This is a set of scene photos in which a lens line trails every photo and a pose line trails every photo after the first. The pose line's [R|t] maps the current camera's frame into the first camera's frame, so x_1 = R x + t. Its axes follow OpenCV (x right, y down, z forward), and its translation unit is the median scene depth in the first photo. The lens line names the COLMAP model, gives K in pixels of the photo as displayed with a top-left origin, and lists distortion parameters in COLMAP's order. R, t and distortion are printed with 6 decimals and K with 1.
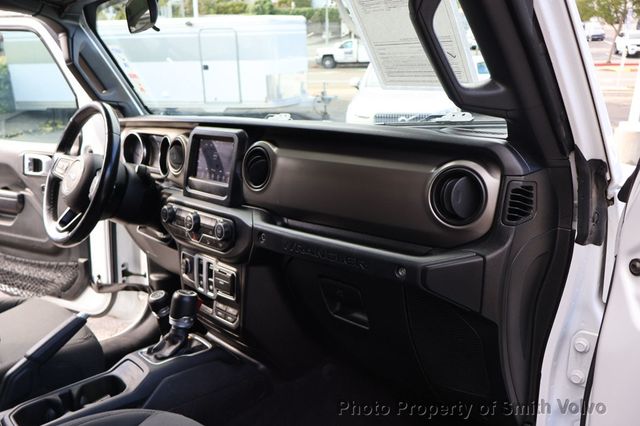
lens RADIAL K [[539.5, 0, 319.5], [0, 539.5, 213.7], [0, 0, 1]] dist [0.001069, -0.006757]
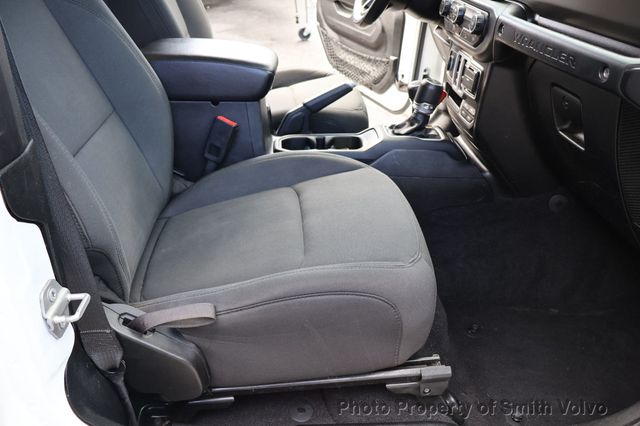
lens RADIAL K [[539.5, 0, 320.2], [0, 539.5, 212.3], [0, 0, 1]] dist [0.001069, -0.006757]
pose [[0.785854, 0.332067, -0.521693, 0.207218], [-0.172977, 0.927962, 0.330100, 0.069941], [0.593727, -0.169170, 0.786683, -0.010518]]
